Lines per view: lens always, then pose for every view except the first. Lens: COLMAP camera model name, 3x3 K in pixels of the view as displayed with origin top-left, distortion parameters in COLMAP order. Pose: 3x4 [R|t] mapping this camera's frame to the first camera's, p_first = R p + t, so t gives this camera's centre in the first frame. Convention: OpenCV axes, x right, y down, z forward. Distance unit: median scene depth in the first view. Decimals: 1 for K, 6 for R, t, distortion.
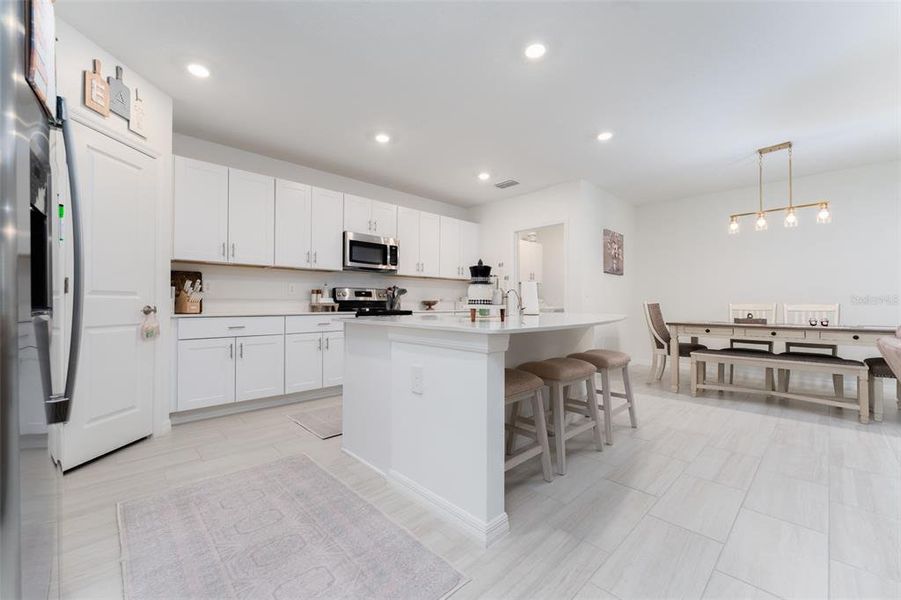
lens RADIAL K [[367.4, 0, 446.7], [0, 367.4, 302.9], [0, 0, 1]] dist [-0.001695, -0.000208]
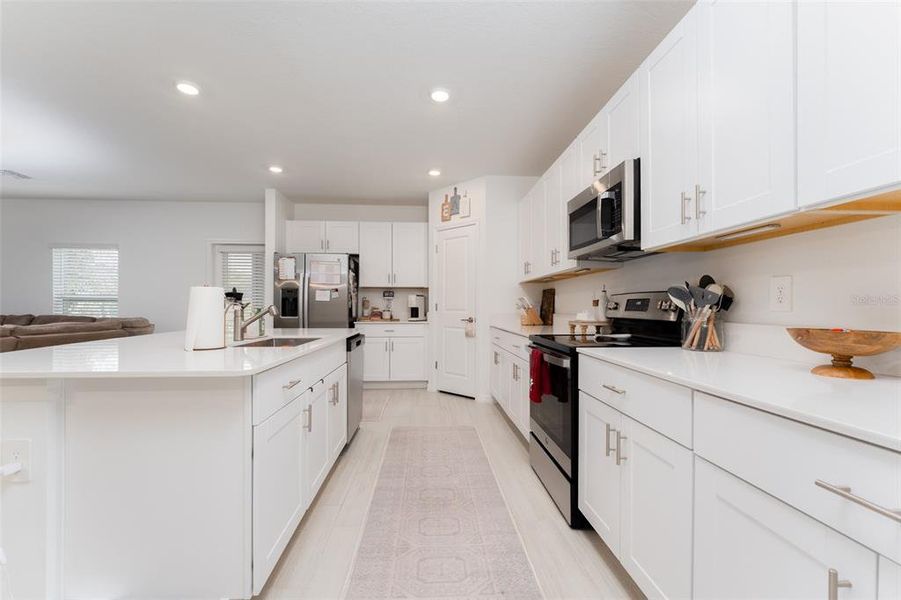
lens RADIAL K [[367.4, 0, 446.7], [0, 367.4, 302.9], [0, 0, 1]] dist [-0.001695, -0.000208]
pose [[-0.645280, -0.010862, -0.763869, 0.305187], [-0.003307, 0.999929, -0.011425, -0.022764], [0.763939, -0.004846, -0.645270, 1.208378]]
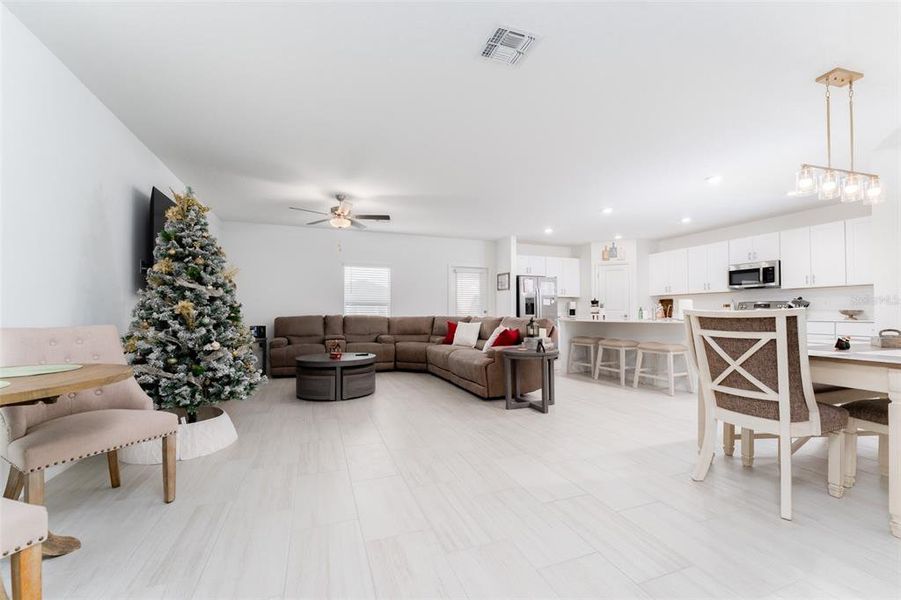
lens RADIAL K [[358.1, 0, 460.2], [0, 358.1, 306.2], [0, 0, 1]] dist [-0.001730, -0.000189]
pose [[-0.377971, -0.019227, -0.925618, 1.490273], [0.001598, 0.999769, -0.021420, 0.002382], [0.925816, -0.009575, -0.377853, 0.521447]]
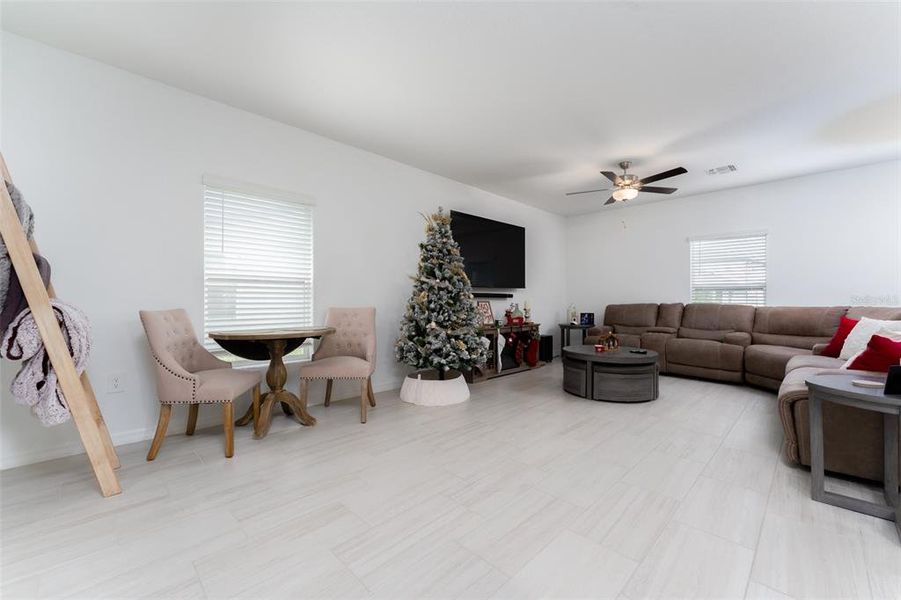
lens RADIAL K [[367.7, 0, 455.8], [0, 367.7, 299.5], [0, 0, 1]] dist [-0.001140, -0.000079]
pose [[-0.999502, -0.003986, -0.031311, 1.096016], [-0.003878, 0.999986, -0.003500, 0.001438], [0.031325, -0.003377, -0.999504, 0.708508]]
